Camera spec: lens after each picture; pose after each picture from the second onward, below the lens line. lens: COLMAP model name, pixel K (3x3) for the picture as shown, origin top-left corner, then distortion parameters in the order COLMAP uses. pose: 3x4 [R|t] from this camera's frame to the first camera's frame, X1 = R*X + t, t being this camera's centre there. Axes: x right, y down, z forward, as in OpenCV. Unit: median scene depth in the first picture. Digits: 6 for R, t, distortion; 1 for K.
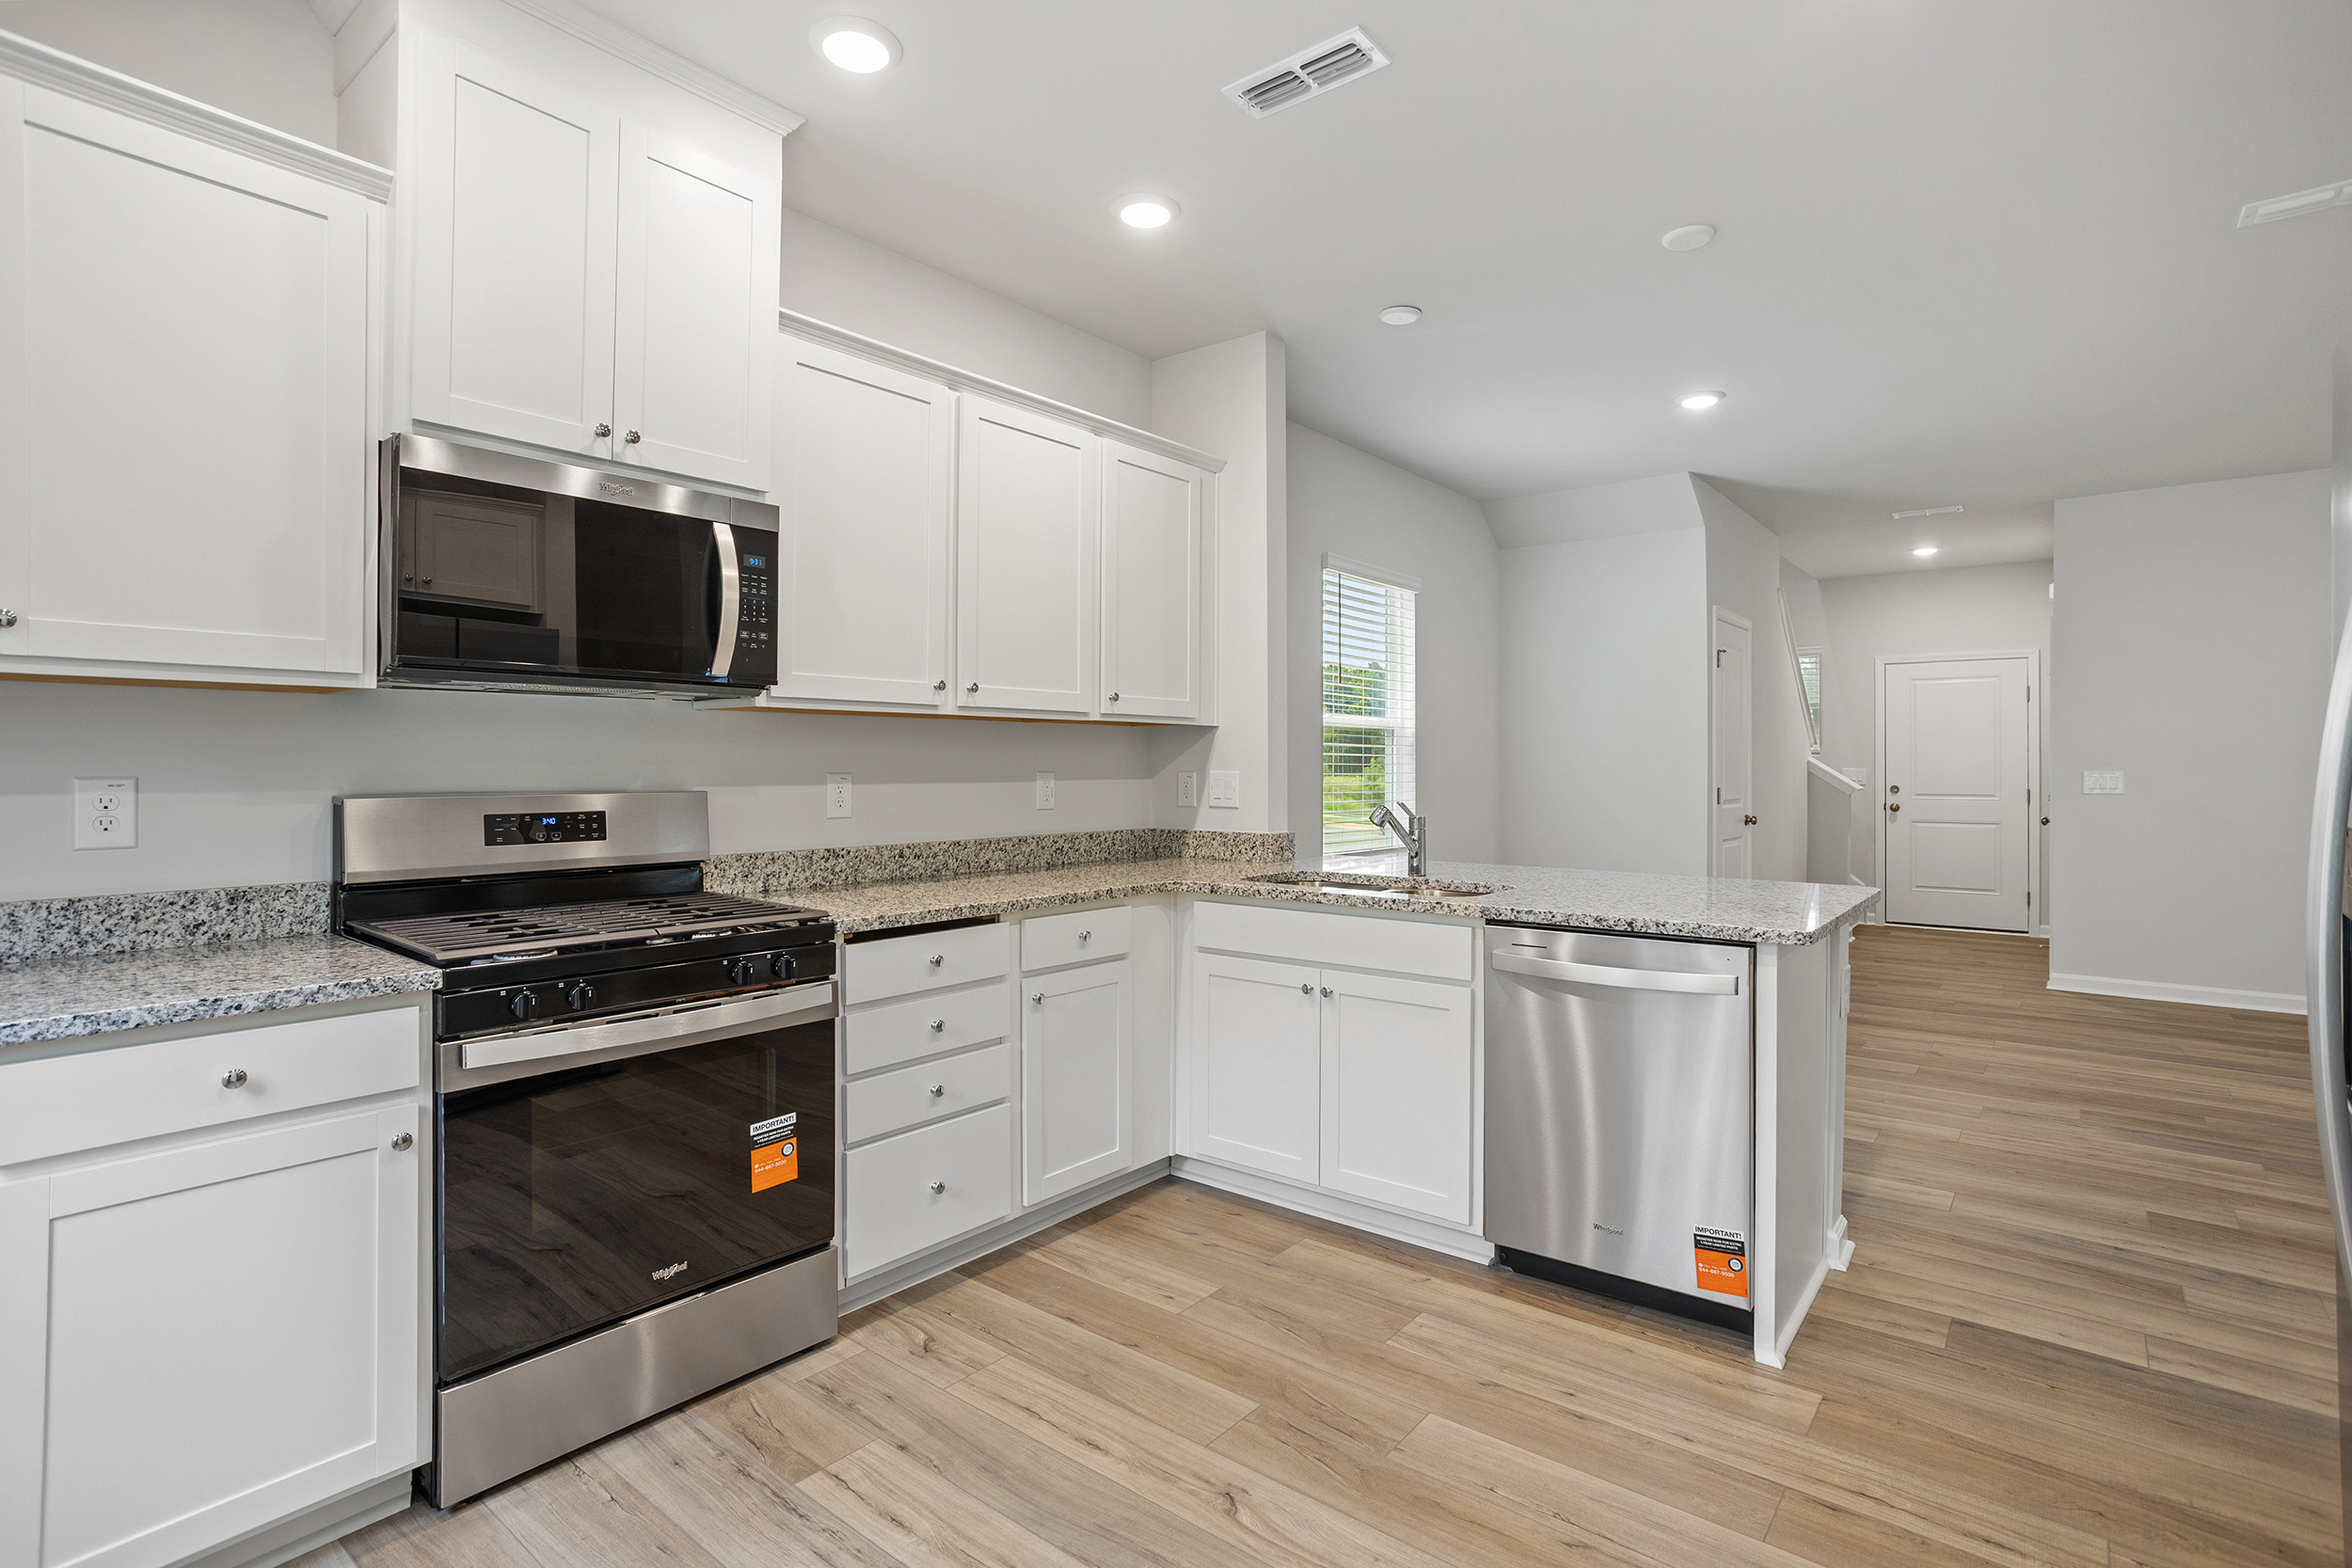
lens RADIAL K [[1131.2, 0, 1173.1], [0, 1131.2, 772.5], [0, 0, 1]] dist [-0.016638, 0.004711]
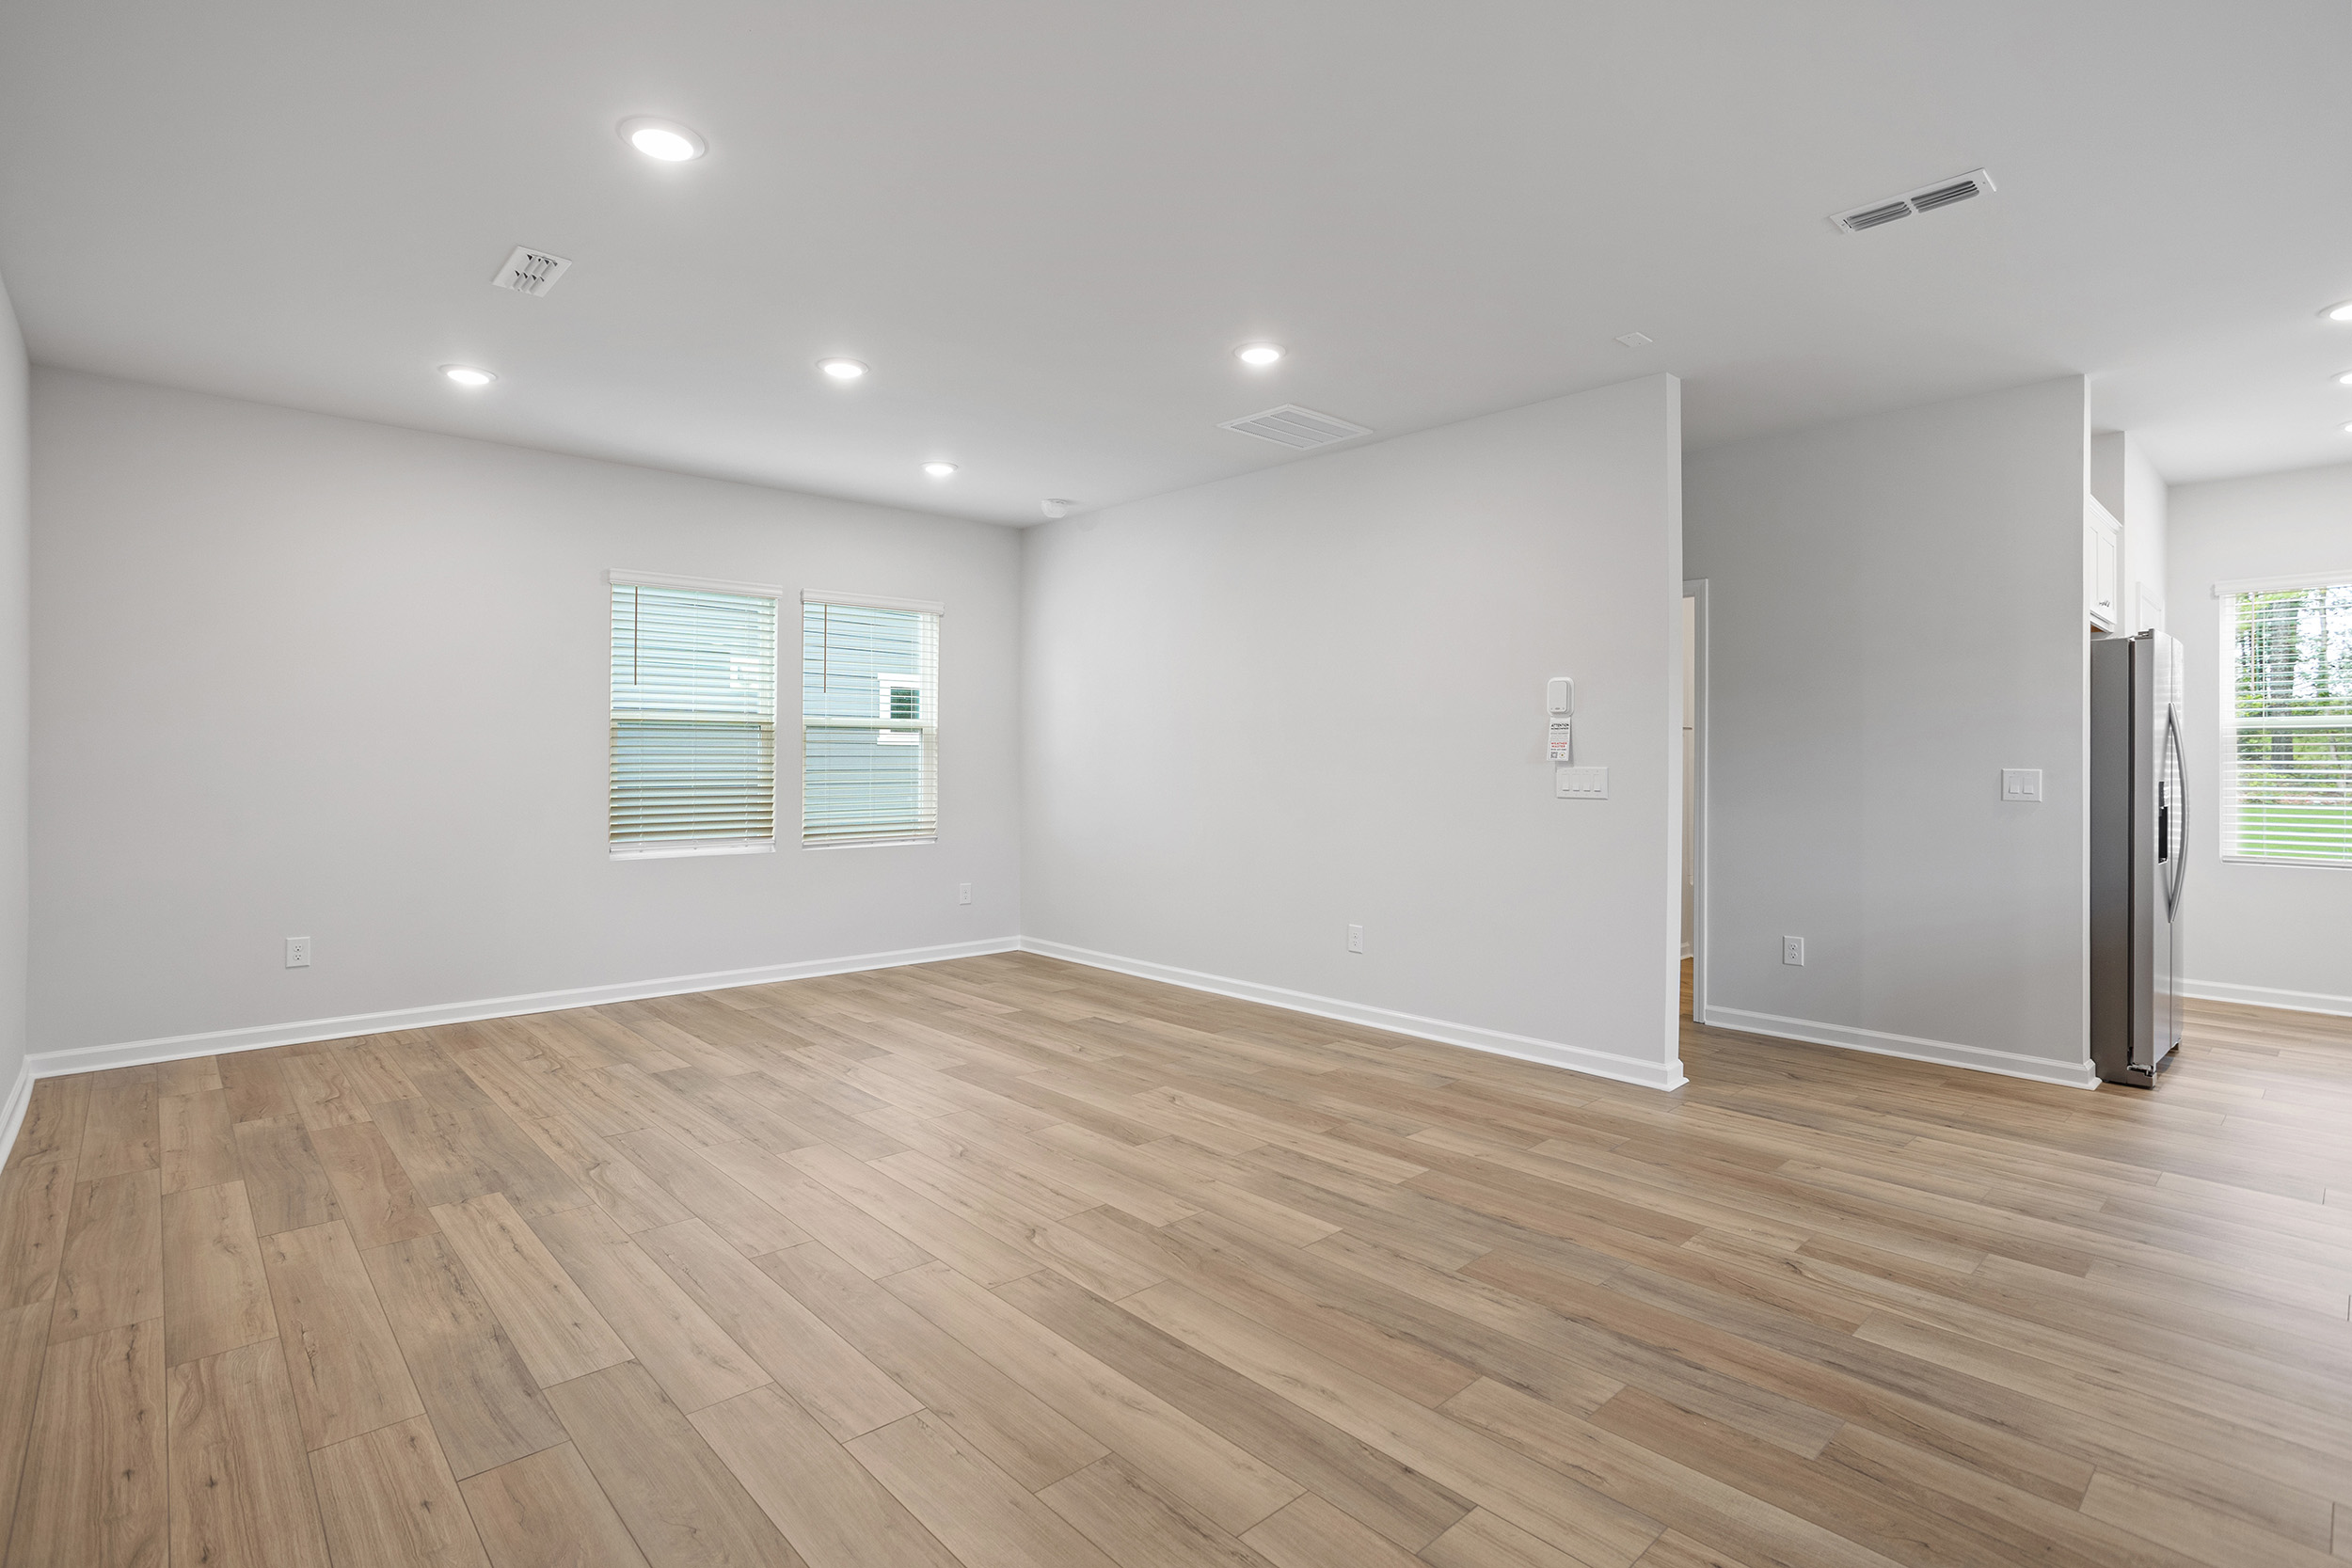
lens RADIAL K [[1131.2, 0, 1176.1], [0, 1131.2, 776.8], [0, 0, 1]] dist [-0.016638, 0.004711]
pose [[-0.989485, -0.002626, 0.144614, 1.624965], [-0.001267, 0.999954, 0.009488, -0.011066], [-0.144632, 0.009205, -0.989443, 2.209794]]
